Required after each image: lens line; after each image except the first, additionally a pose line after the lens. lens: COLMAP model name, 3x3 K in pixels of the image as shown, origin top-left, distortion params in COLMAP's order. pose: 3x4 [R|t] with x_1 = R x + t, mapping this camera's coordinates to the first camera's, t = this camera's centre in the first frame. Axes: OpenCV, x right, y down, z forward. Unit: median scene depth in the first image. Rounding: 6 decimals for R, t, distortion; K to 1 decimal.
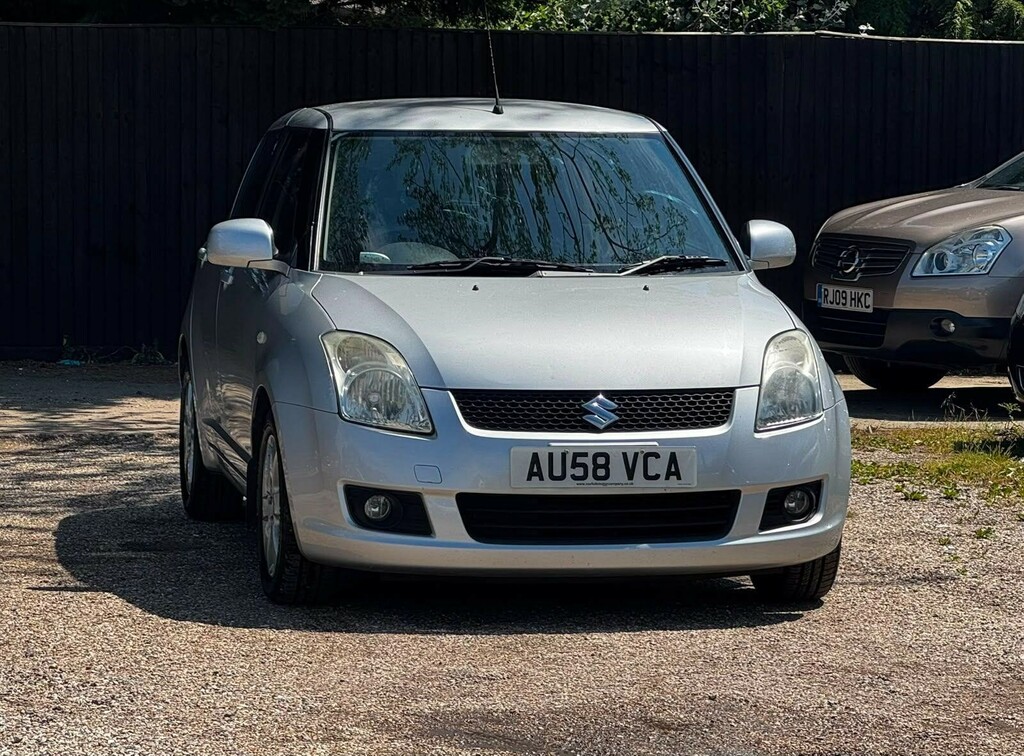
lens RADIAL K [[3538.6, 0, 512.0], [0, 3538.6, 378.0], [0, 0, 1]] dist [-0.193033, 4.488531]
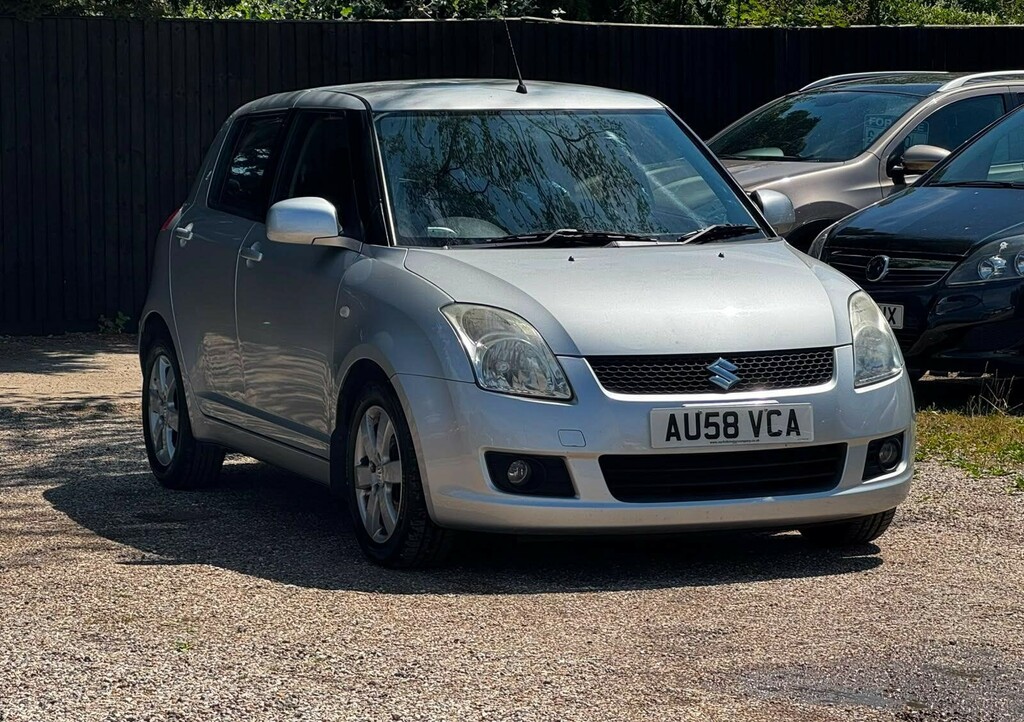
lens RADIAL K [[3155.7, 0, 512.0], [0, 3155.7, 361.0], [0, 0, 1]] dist [-0.042015, 1.878065]
pose [[0.980495, -0.031259, 0.194042, -0.219766], [0.029627, 0.999497, 0.011307, -0.006628], [-0.194298, -0.005338, 0.980928, 0.089785]]
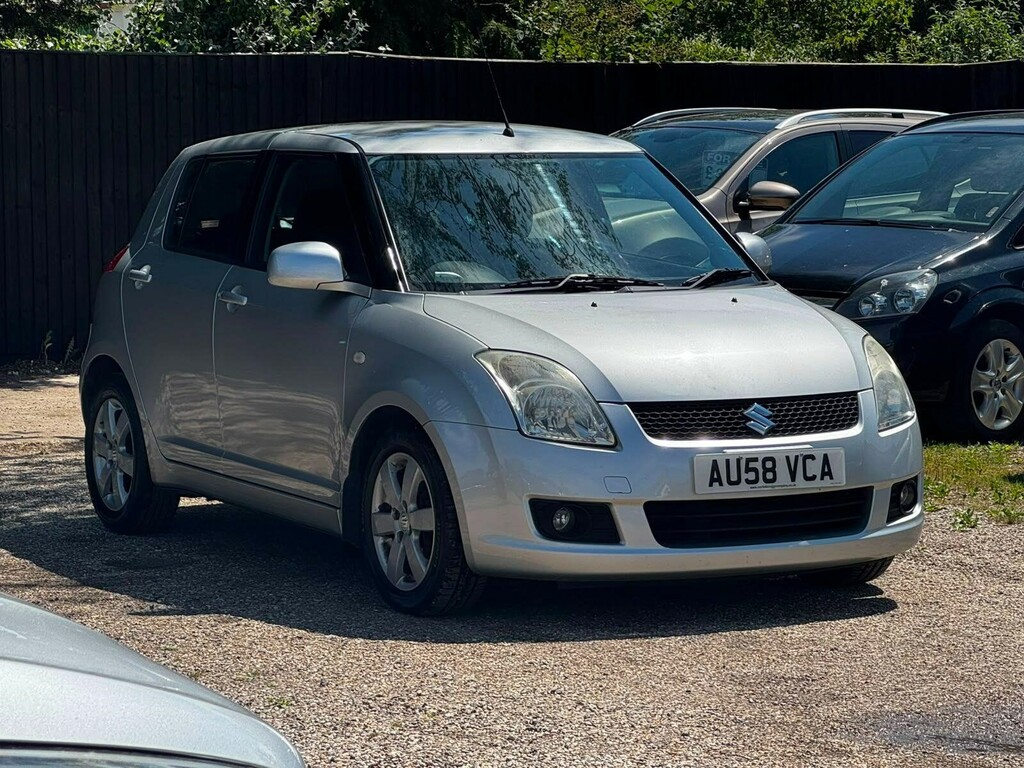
lens RADIAL K [[3144.0, 0, 512.0], [0, 3144.0, 384.0], [0, 0, 1]] dist [-0.014727, 1.920018]
pose [[0.951477, -0.036256, 0.305576, -0.334241], [0.033205, 0.999333, 0.015179, -0.017636], [-0.305923, -0.004296, 0.952047, 0.124955]]
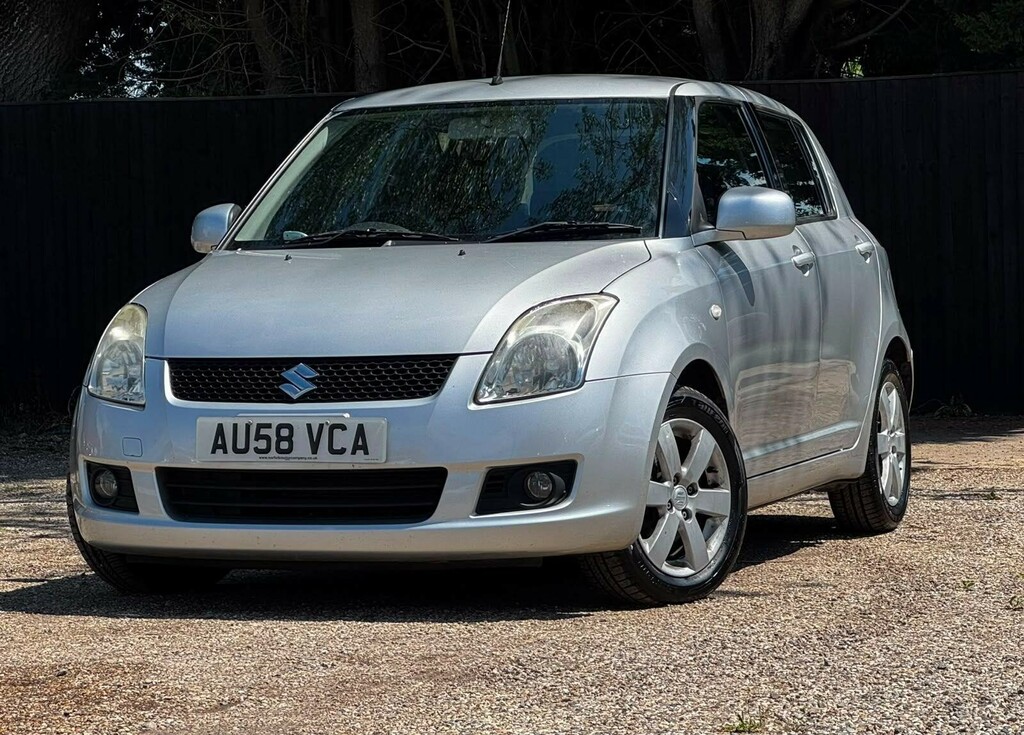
lens RADIAL K [[3316.3, 0, 655.1], [0, 3316.3, 334.2], [0, 0, 1]] dist [-0.759852, 10.136215]
pose [[0.878654, -0.020392, -0.477023, 0.514071], [-0.005491, 0.998590, -0.052802, 0.042185], [0.477427, 0.049015, 0.877303, 0.296194]]
